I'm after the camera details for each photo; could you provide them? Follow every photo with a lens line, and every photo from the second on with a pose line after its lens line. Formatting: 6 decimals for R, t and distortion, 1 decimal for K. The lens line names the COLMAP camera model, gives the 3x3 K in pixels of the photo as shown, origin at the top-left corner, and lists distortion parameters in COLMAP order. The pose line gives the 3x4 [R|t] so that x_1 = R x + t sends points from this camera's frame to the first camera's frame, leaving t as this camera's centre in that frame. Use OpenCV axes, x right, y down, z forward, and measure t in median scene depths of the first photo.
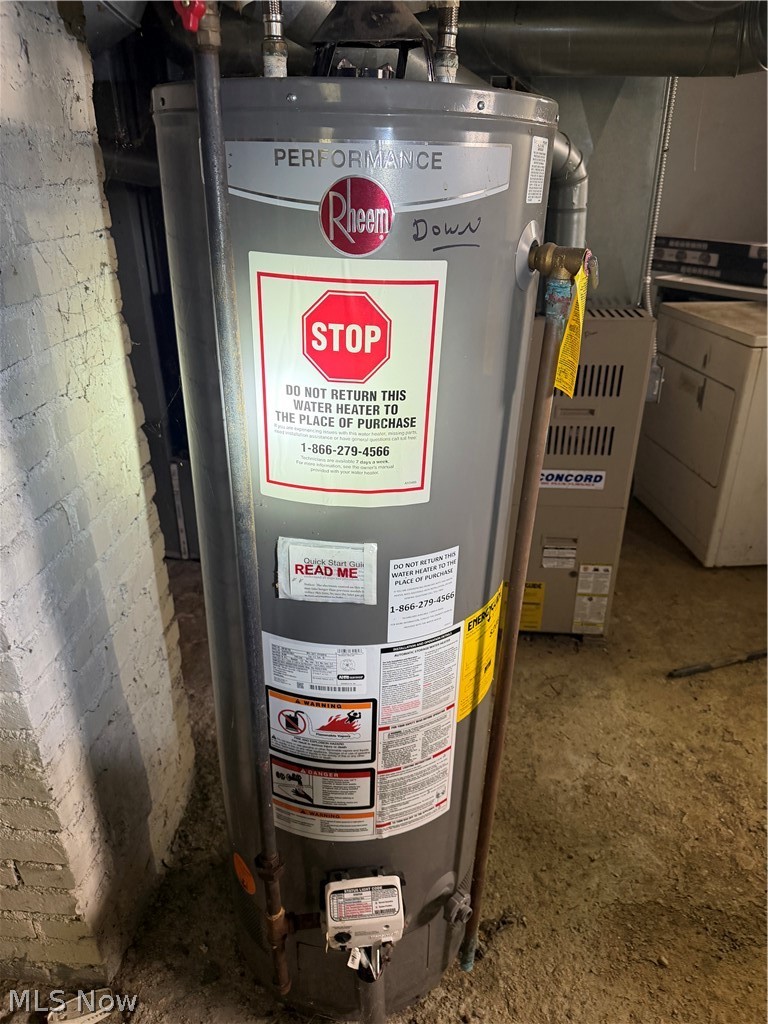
lens RADIAL K [[716.5, 0, 380.4], [0, 716.5, 503.5], [0, 0, 1]] dist [0.006874, -0.022043]
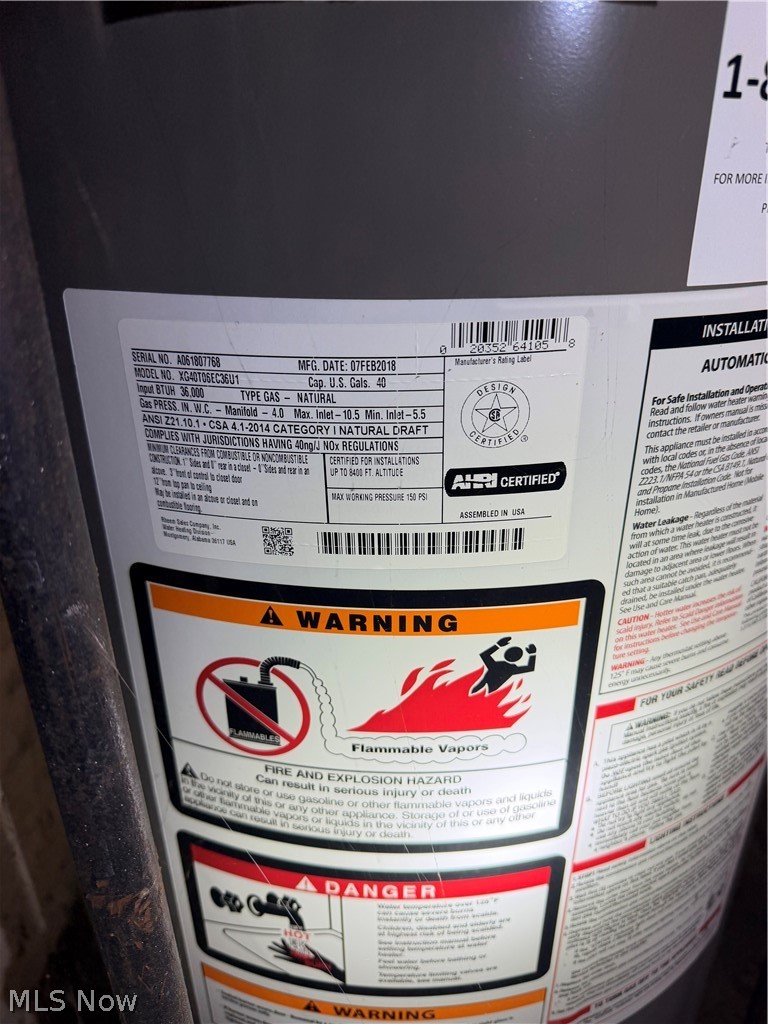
lens RADIAL K [[716.5, 0, 389.5], [0, 716.5, 516.2], [0, 0, 1]] dist [0.006874, -0.022043]
pose [[0.996764, -0.056978, 0.056701, -0.087474], [0.056438, 0.998344, 0.011093, 0.241864], [-0.057239, -0.007857, 0.998330, 0.760032]]
